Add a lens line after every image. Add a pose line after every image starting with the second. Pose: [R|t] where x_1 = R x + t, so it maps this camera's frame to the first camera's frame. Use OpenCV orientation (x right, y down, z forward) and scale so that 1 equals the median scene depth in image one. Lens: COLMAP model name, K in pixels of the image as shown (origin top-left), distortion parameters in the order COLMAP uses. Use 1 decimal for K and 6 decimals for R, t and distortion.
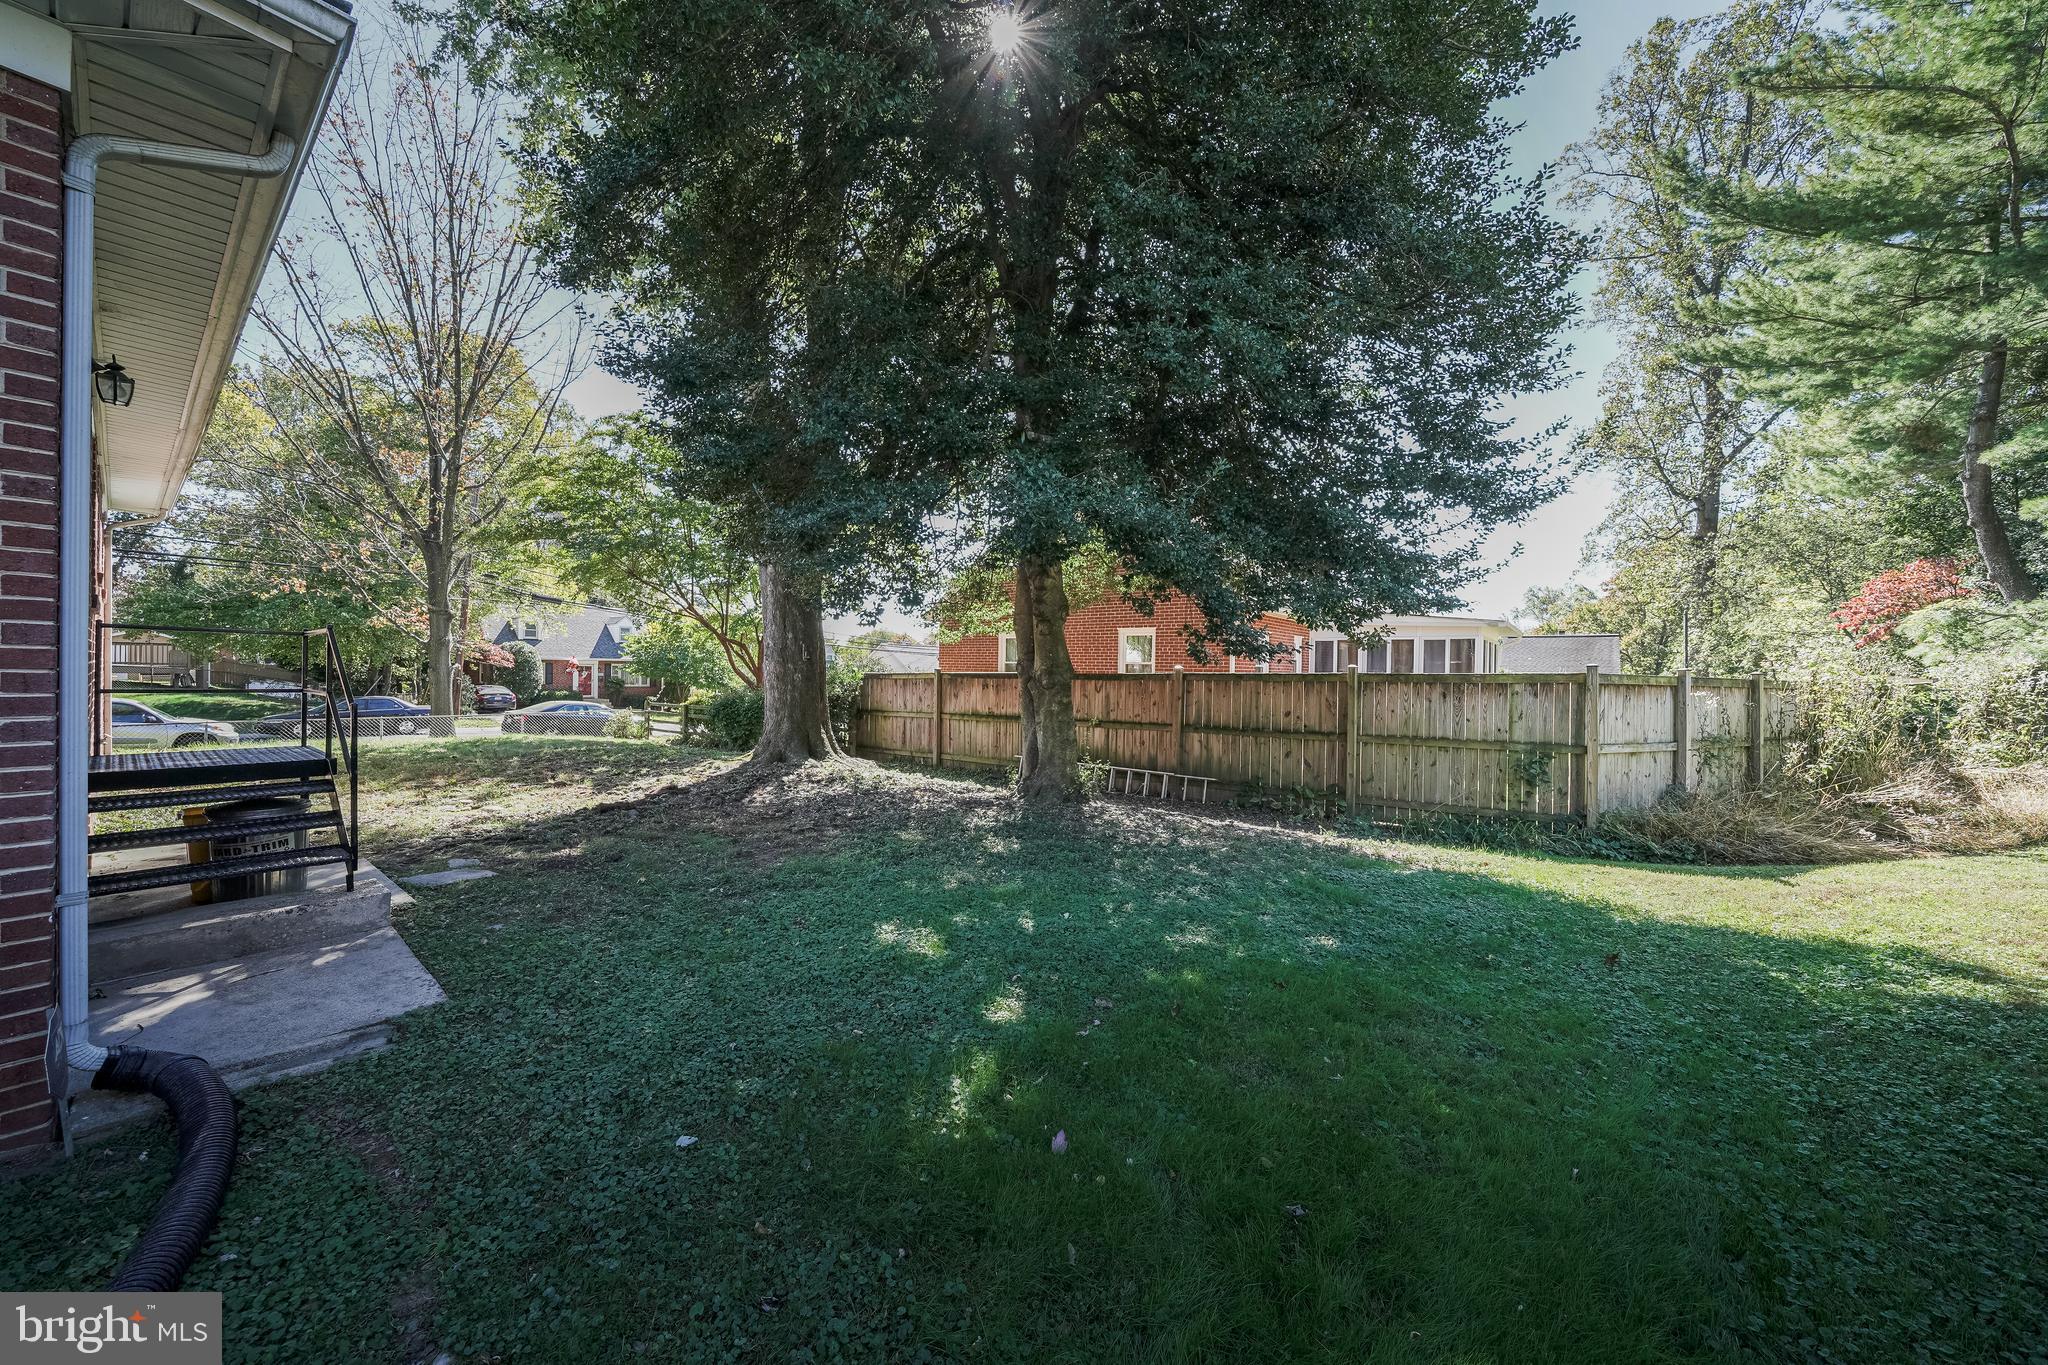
lens RADIAL K [[774.4, 0, 1025.2], [0, 774.4, 676.7], [0, 0, 1]] dist [0.000147, 0.000003]
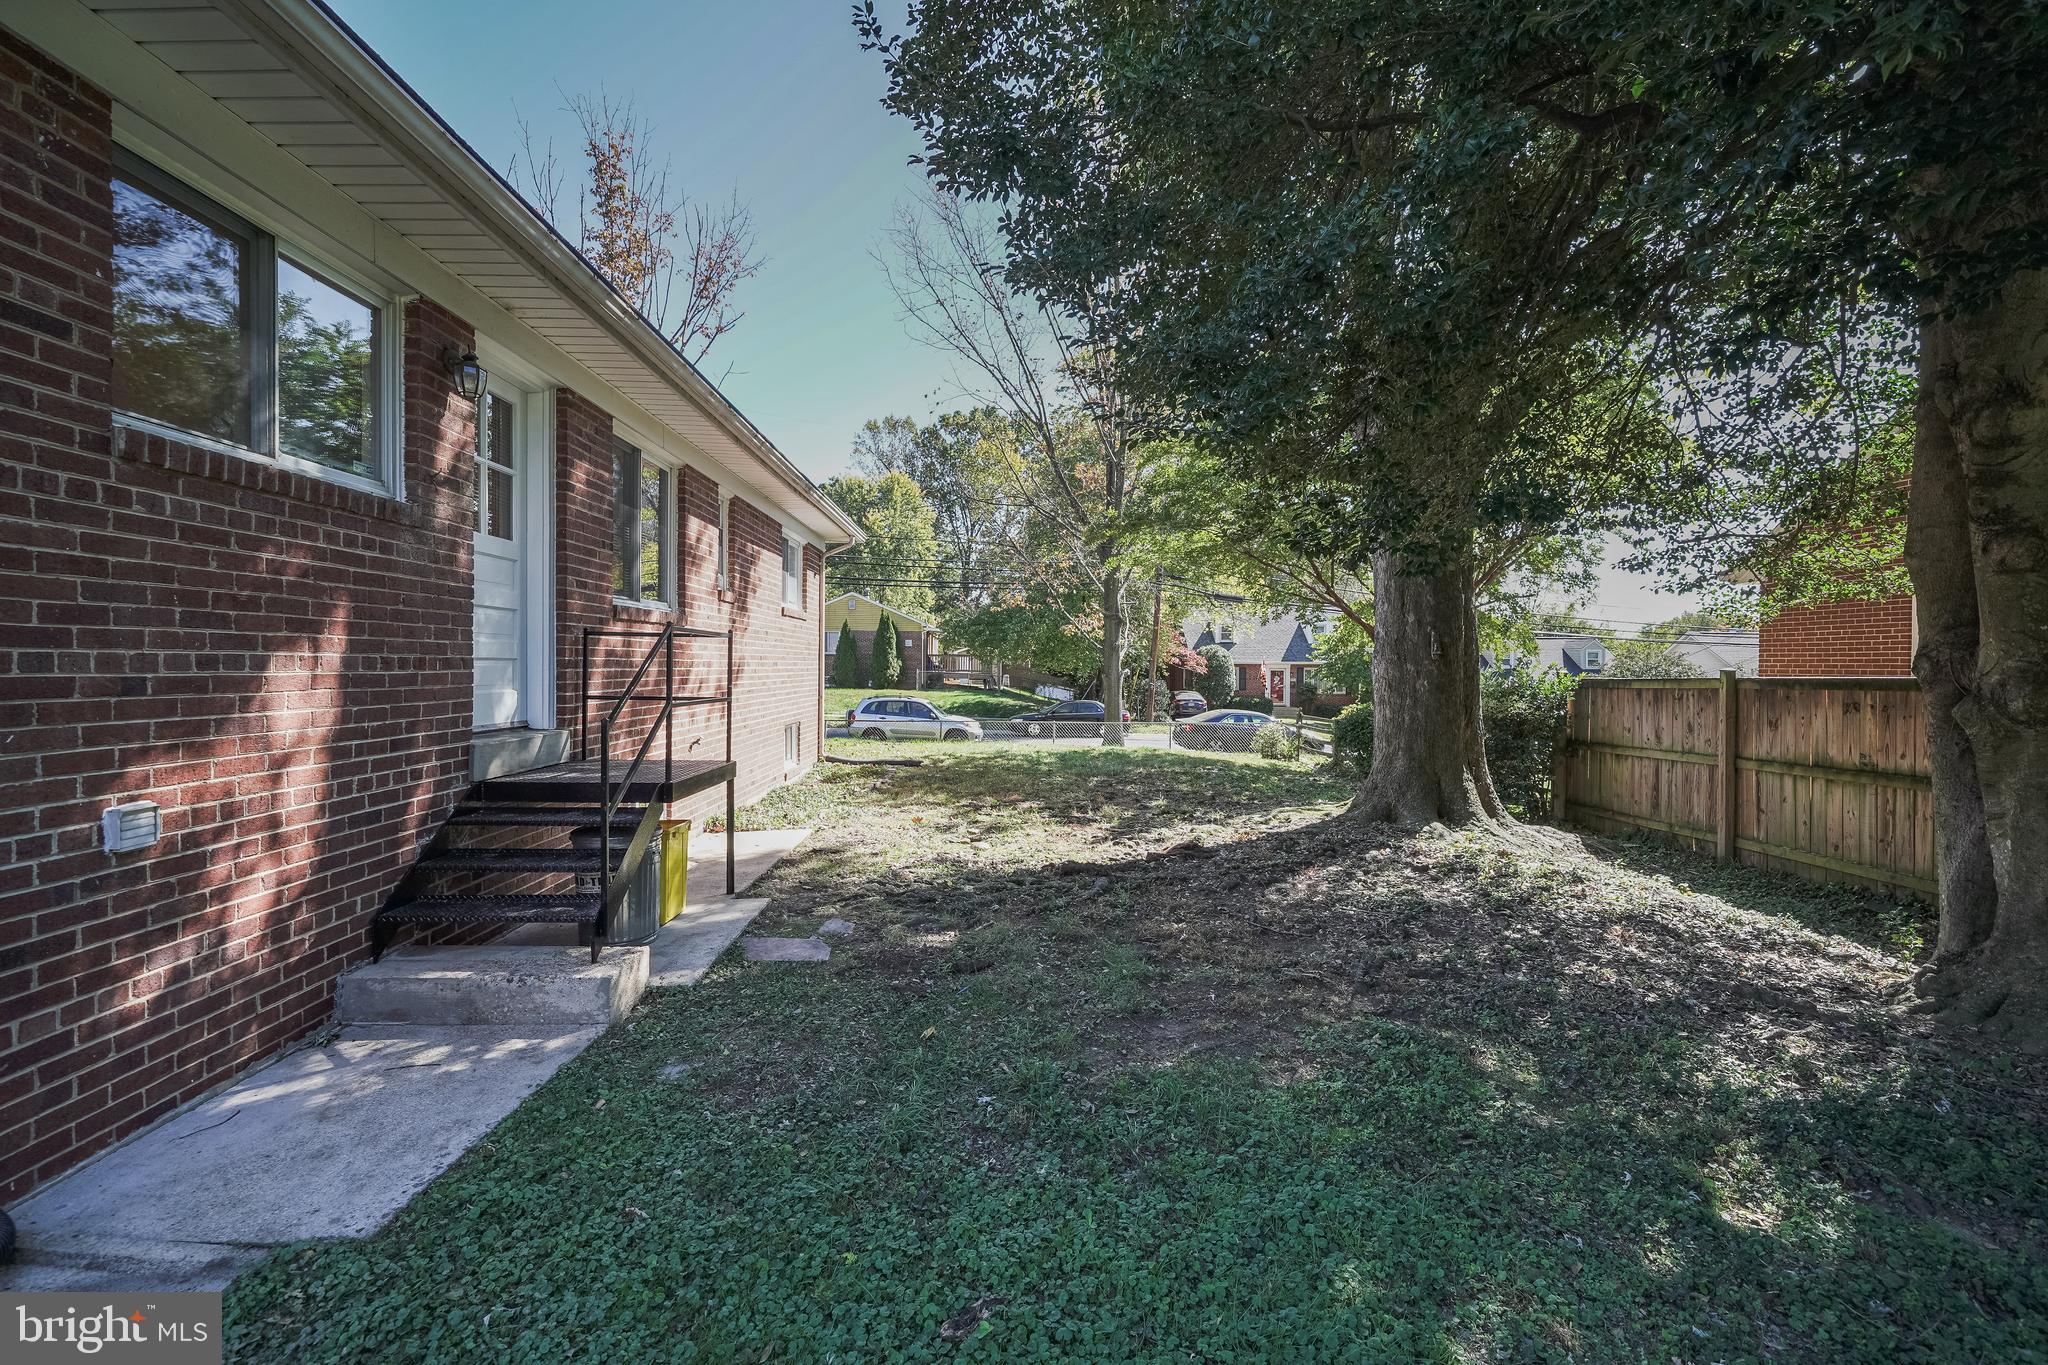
lens RADIAL K [[873.3, 0, 1021.2], [0, 873.3, 673.1], [0, 0, 1]] dist [-0.000914, -0.000011]
pose [[0.648514, -0.004468, -0.761189, 0.023979], [-0.003776, 0.999952, -0.009087, -0.001420], [0.761193, 0.008768, 0.648466, 0.279222]]
